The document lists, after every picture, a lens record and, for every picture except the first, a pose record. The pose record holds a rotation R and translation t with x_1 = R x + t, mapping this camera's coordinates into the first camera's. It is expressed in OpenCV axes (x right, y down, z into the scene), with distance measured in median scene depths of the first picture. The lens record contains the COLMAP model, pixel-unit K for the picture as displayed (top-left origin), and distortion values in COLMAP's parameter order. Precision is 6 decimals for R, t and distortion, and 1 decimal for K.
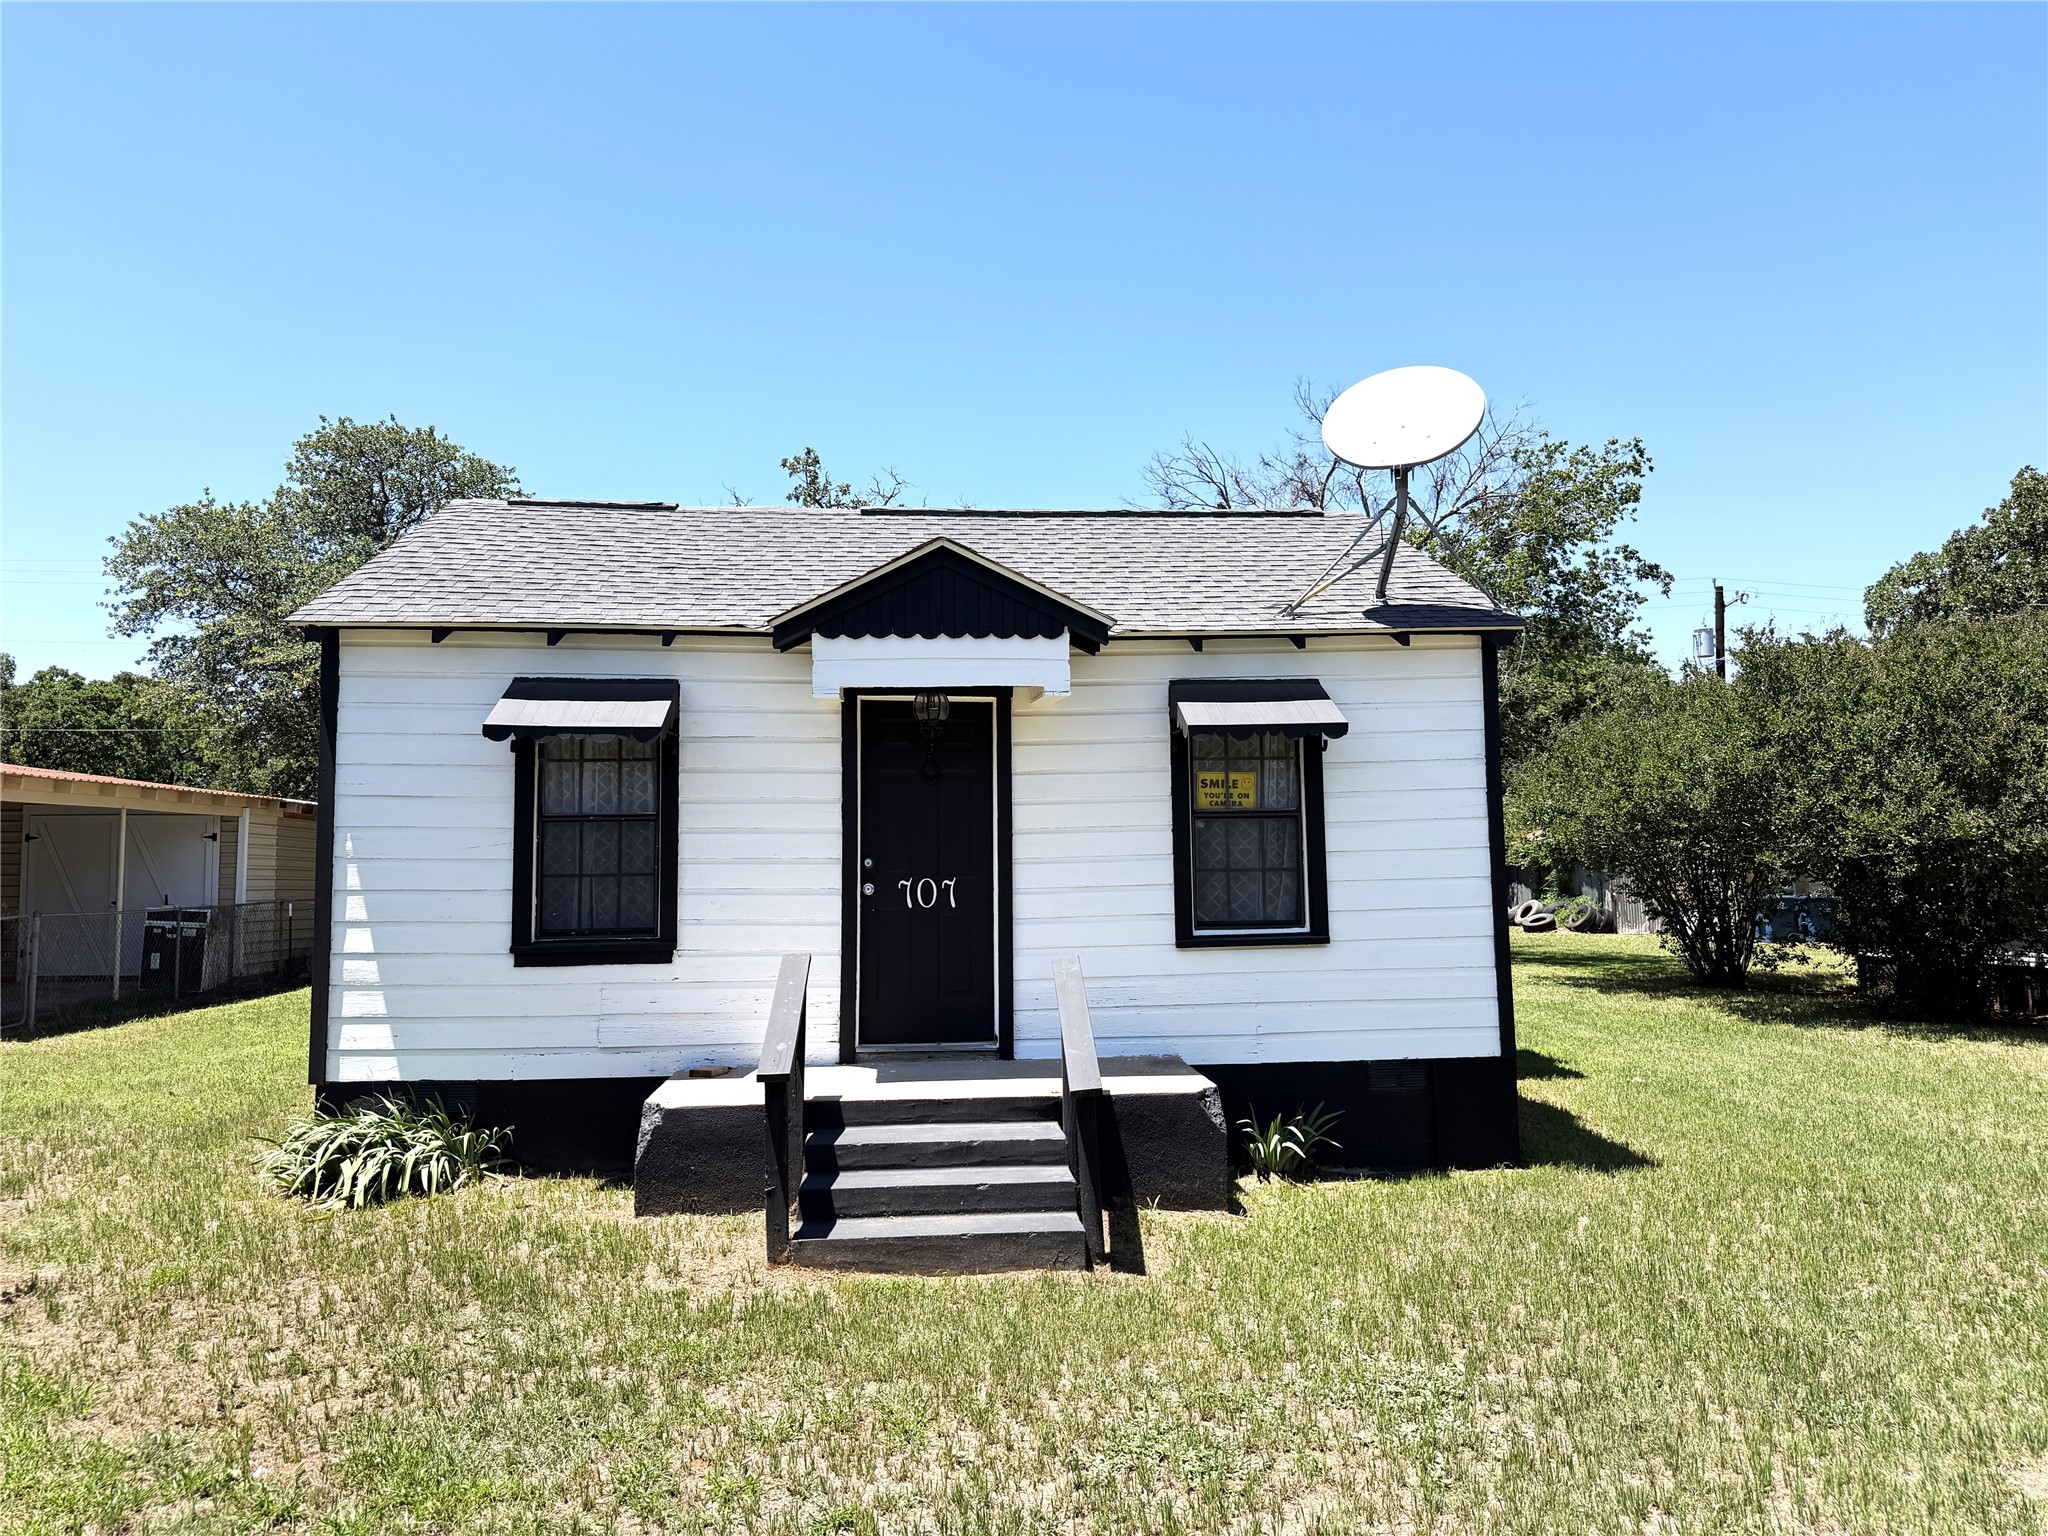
lens RADIAL K [[1430.4, 0, 1028.8], [0, 1430.4, 765.4], [0, 0, 1]] dist [0.088846, -0.137377]
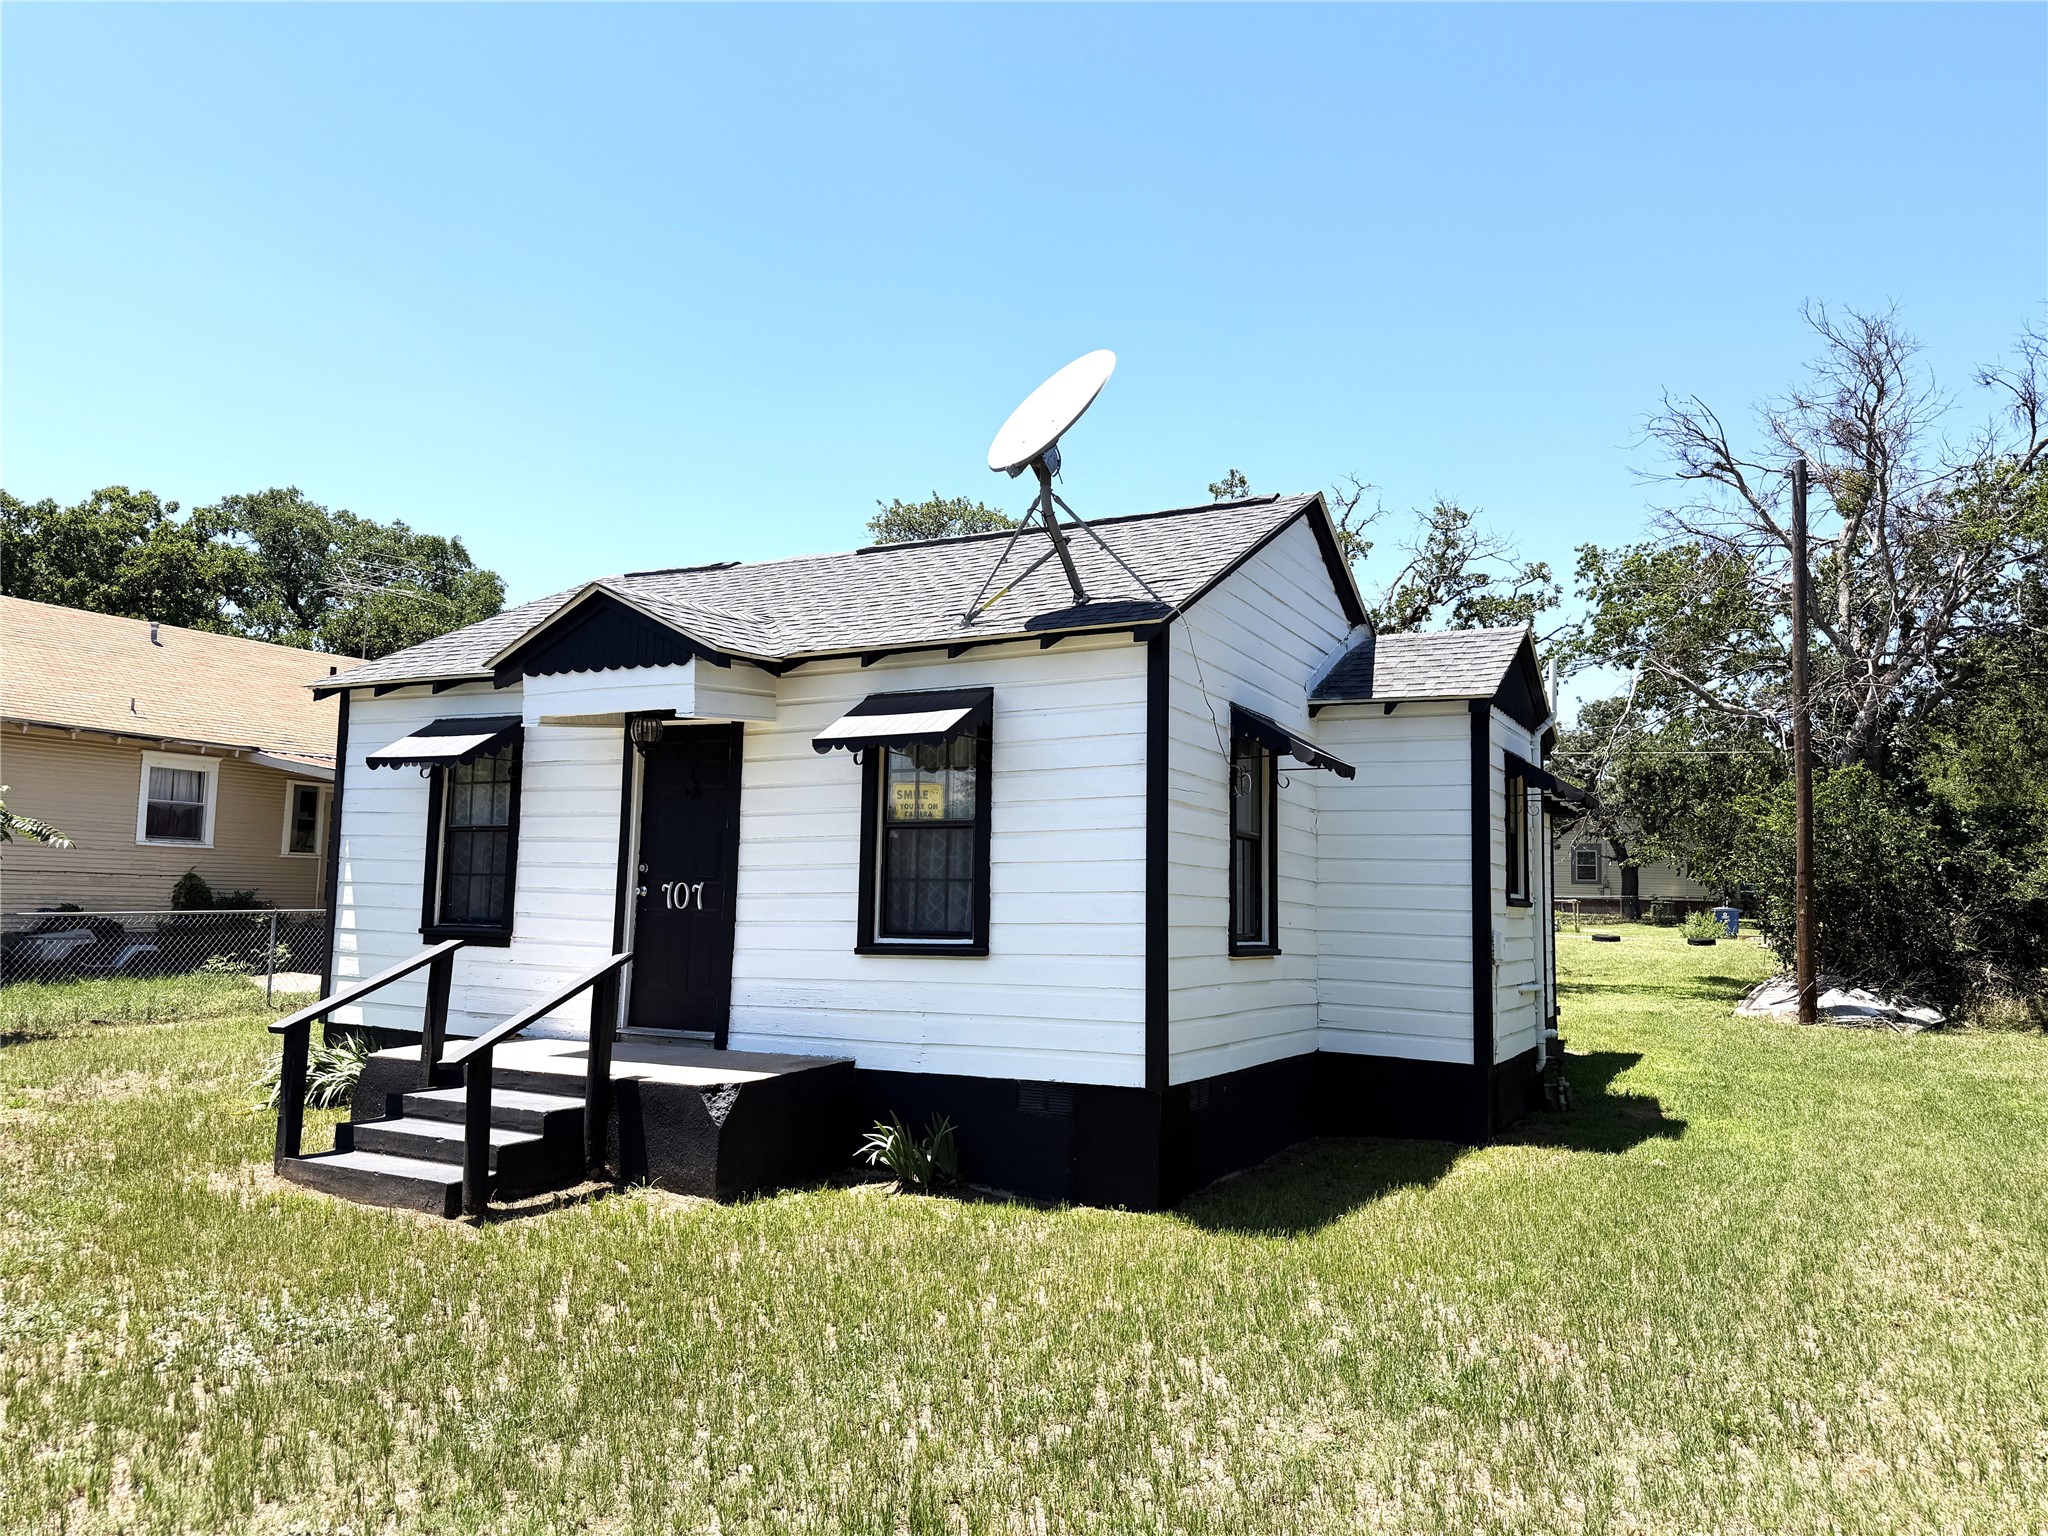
lens RADIAL K [[1437.0, 0, 1011.3], [0, 1437.0, 770.6], [0, 0, 1]] dist [0.021633, -0.002687]
pose [[0.849147, -0.022042, -0.527697, 0.742272], [0.018973, 0.999757, -0.011230, 0.008828], [0.527816, -0.000476, 0.849359, 0.179495]]
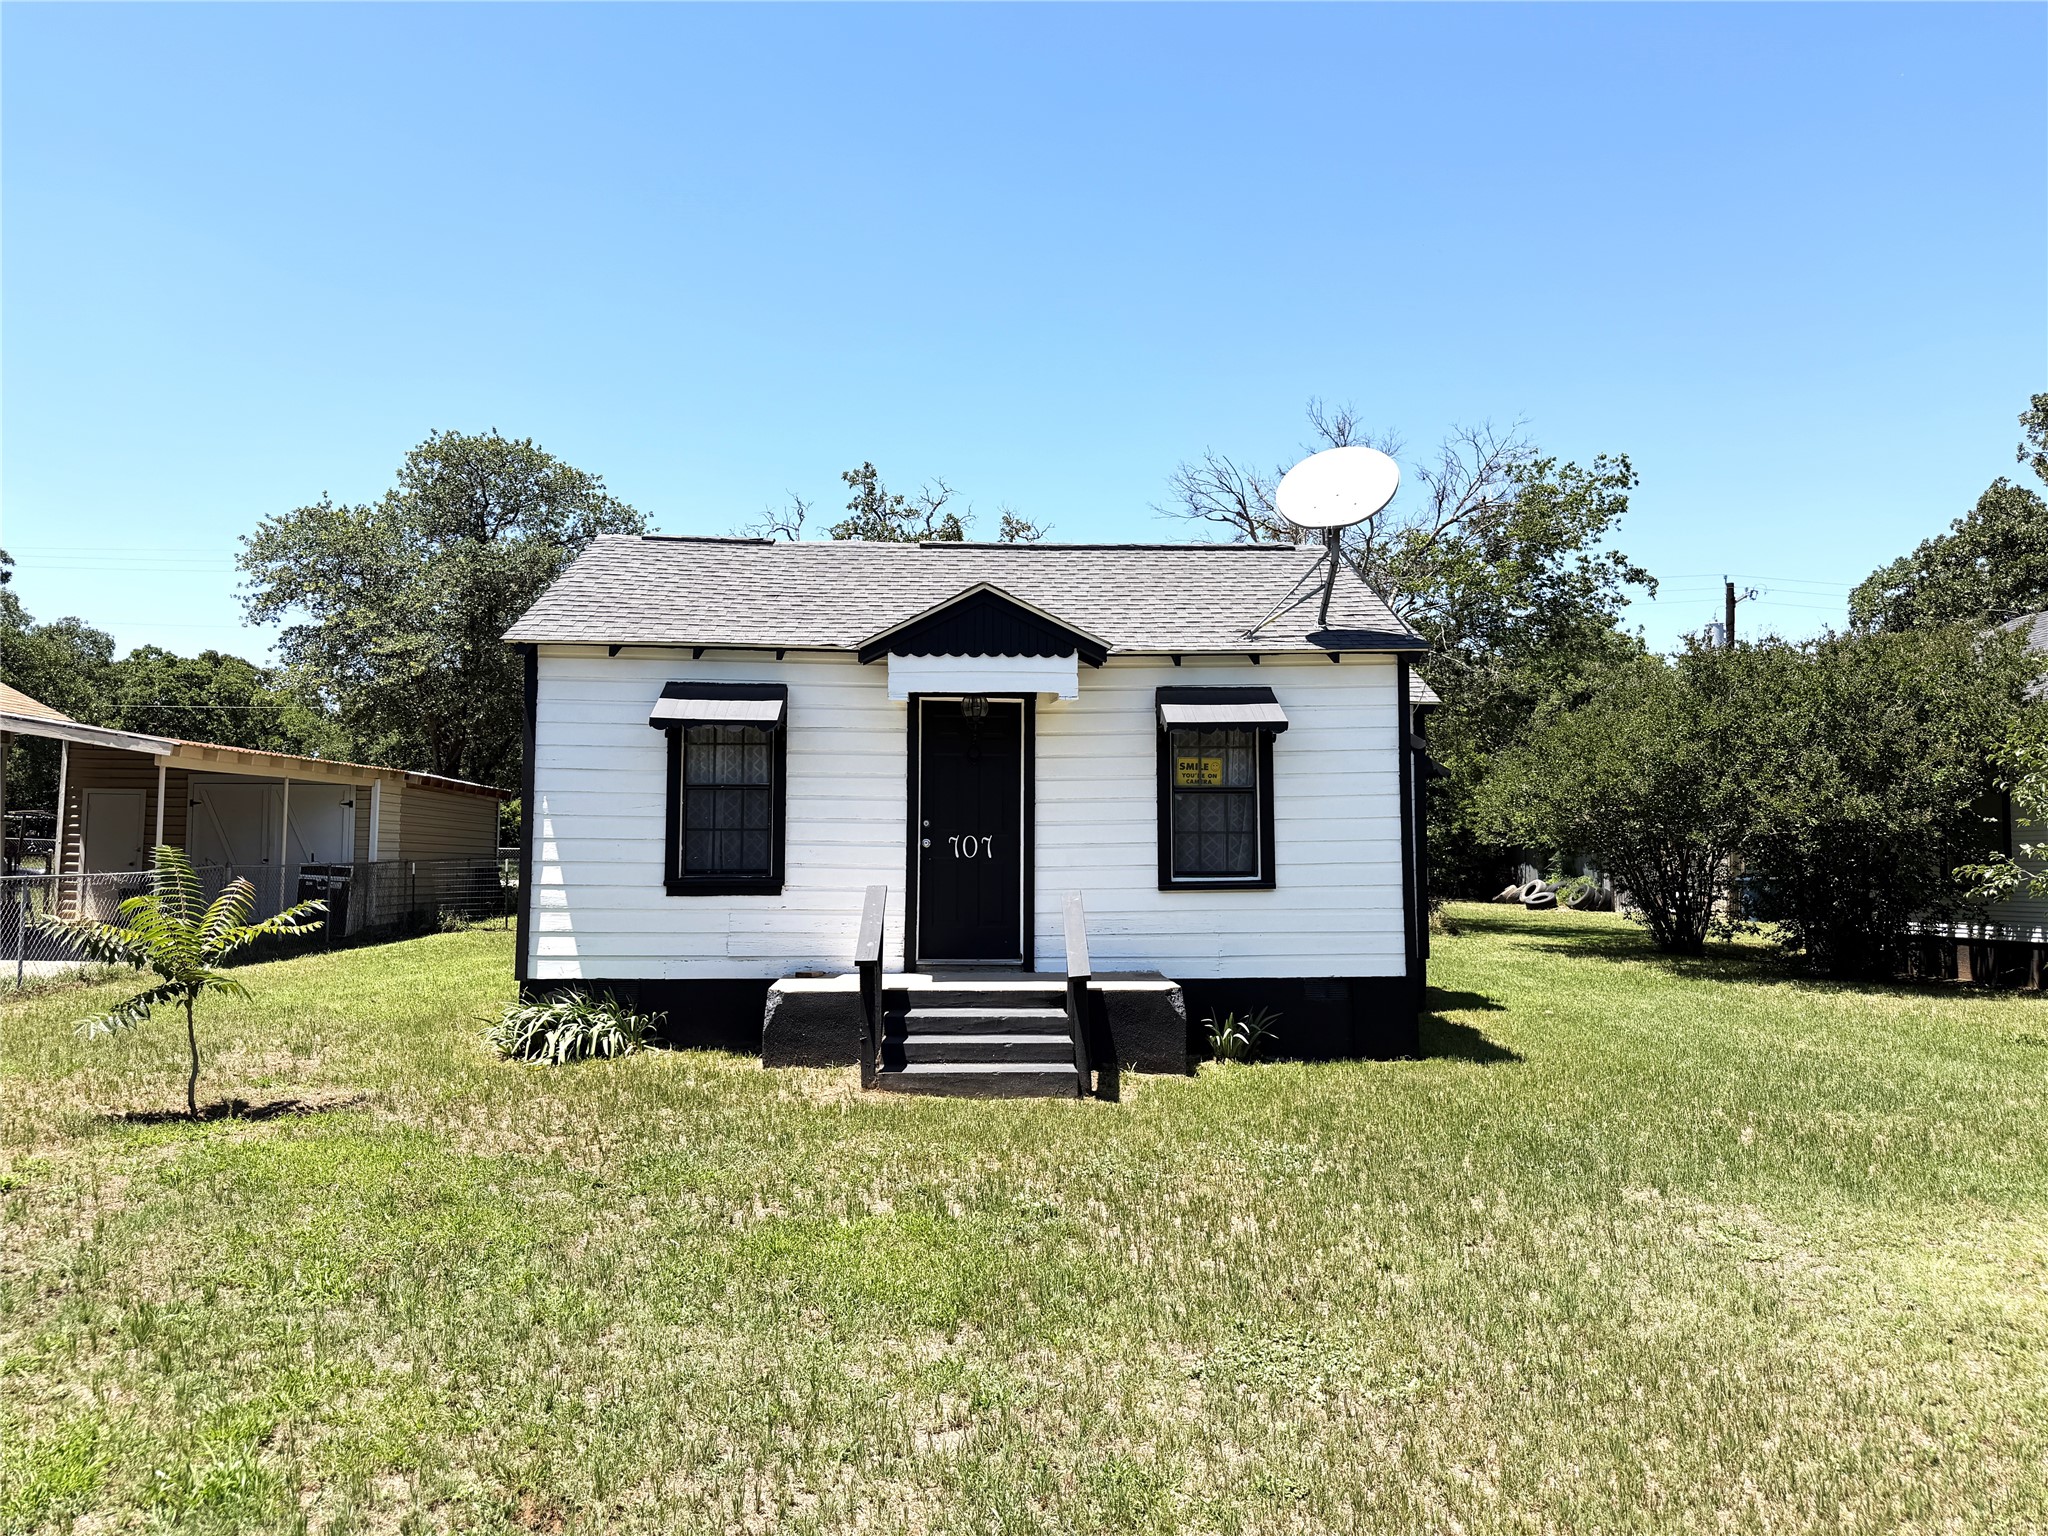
lens RADIAL K [[1430.4, 0, 1028.8], [0, 1430.4, 765.4], [0, 0, 1]] dist [0.088846, -0.137377]
pose [[0.999532, 0.010476, -0.028732, 0.020034], [-0.010109, 0.999866, 0.012901, -0.003636], [0.028863, -0.012604, 0.999504, -0.319514]]
